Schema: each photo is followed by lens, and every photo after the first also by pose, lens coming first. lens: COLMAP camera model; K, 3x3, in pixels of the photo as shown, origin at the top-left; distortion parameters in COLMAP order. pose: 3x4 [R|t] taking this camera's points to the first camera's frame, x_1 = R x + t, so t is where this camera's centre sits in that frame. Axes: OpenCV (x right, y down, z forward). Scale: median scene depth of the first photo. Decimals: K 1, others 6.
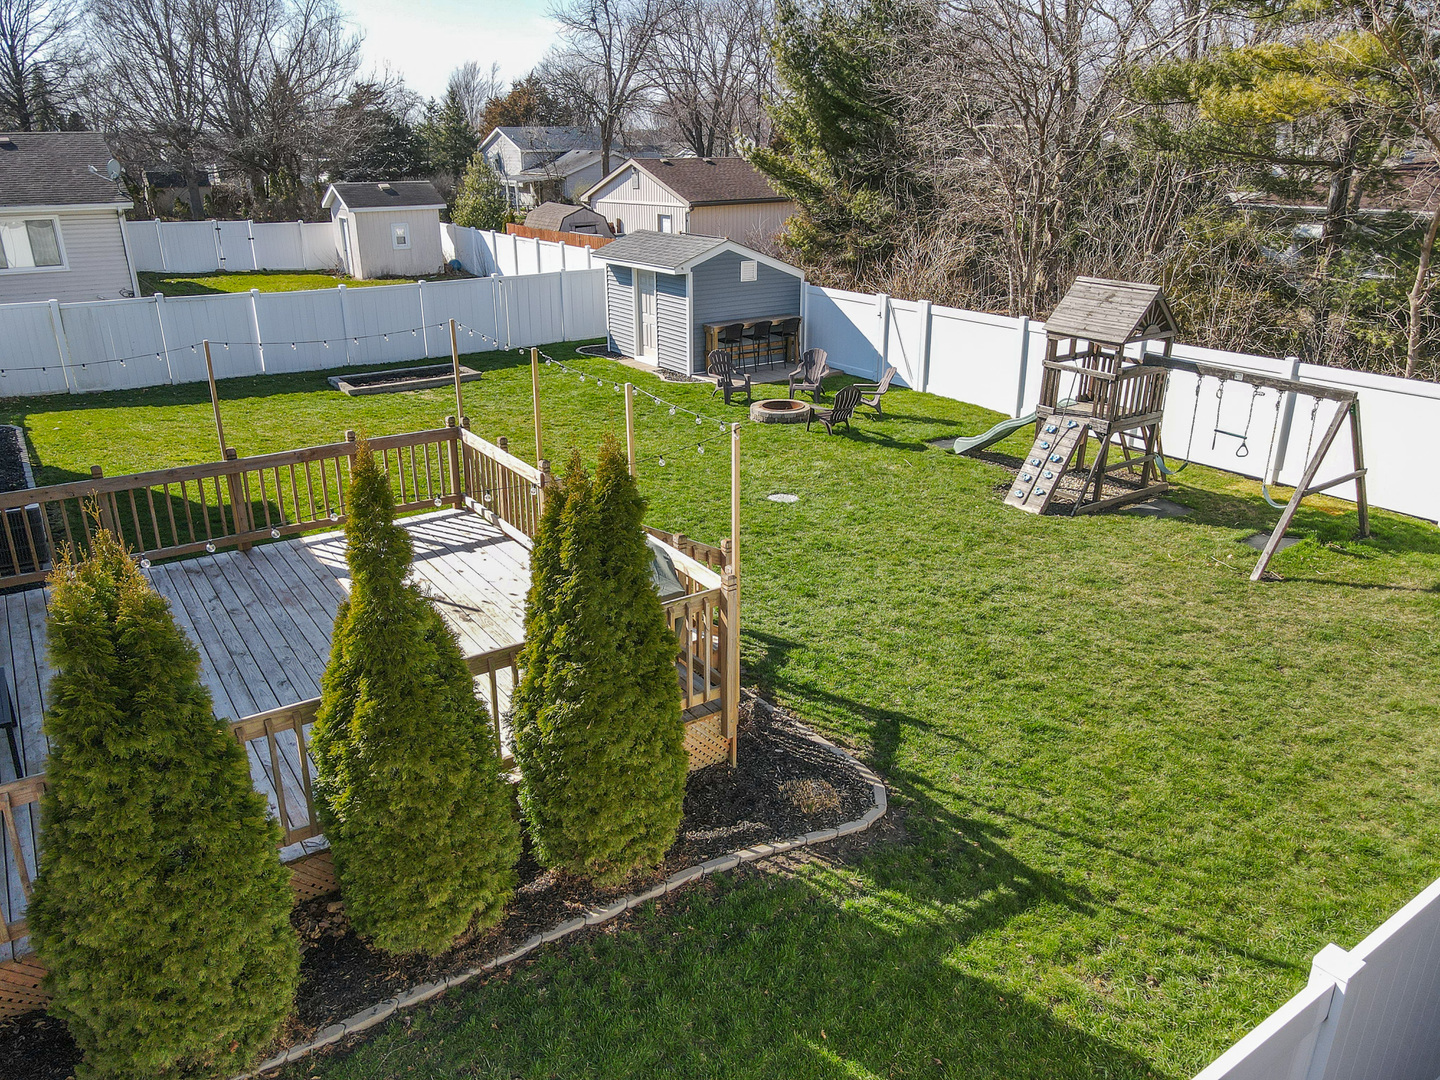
lens RADIAL K [[1057.0, 0, 717.0], [0, 1057.0, 520.1], [0, 0, 1]] dist [0.003591, 0.002723]
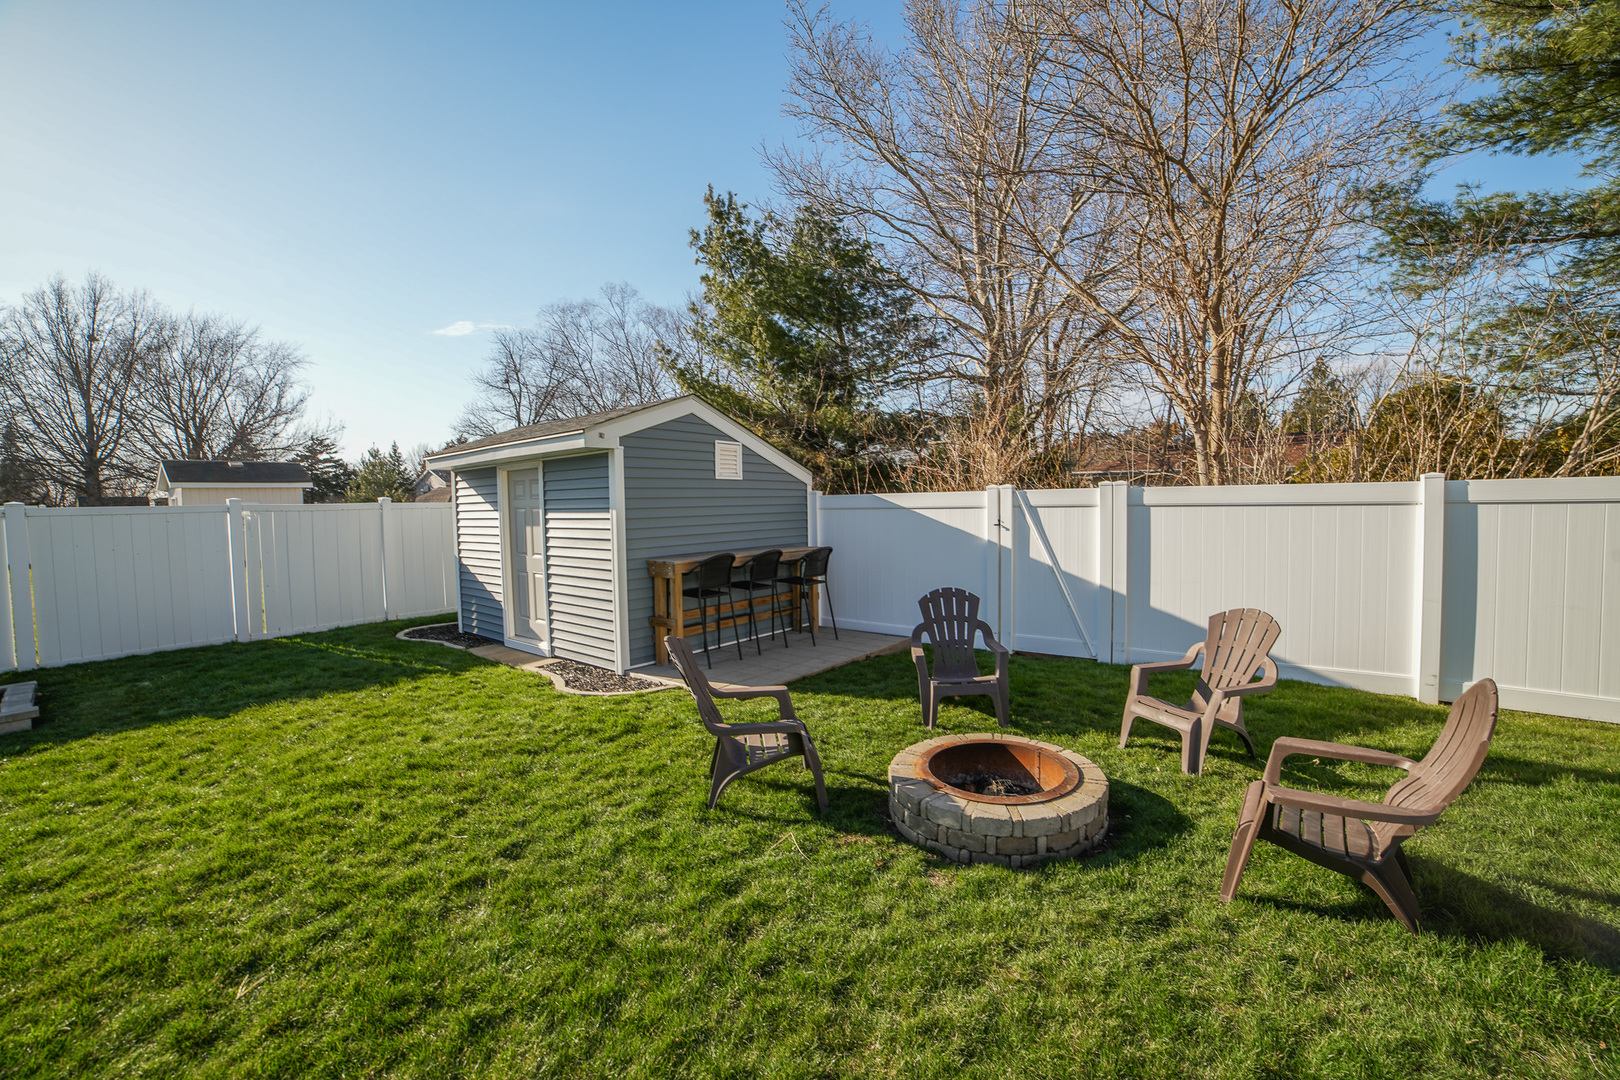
lens RADIAL K [[655.7, 0, 811.8], [0, 655.7, 539.2], [0, 0, 1]] dist [-0.105200, 0.035644]
pose [[0.949531, -0.028247, 0.312397, -0.033503], [0.116643, 0.956313, -0.268067, -0.107401], [-0.291177, 0.290977, 0.911344, 0.706857]]
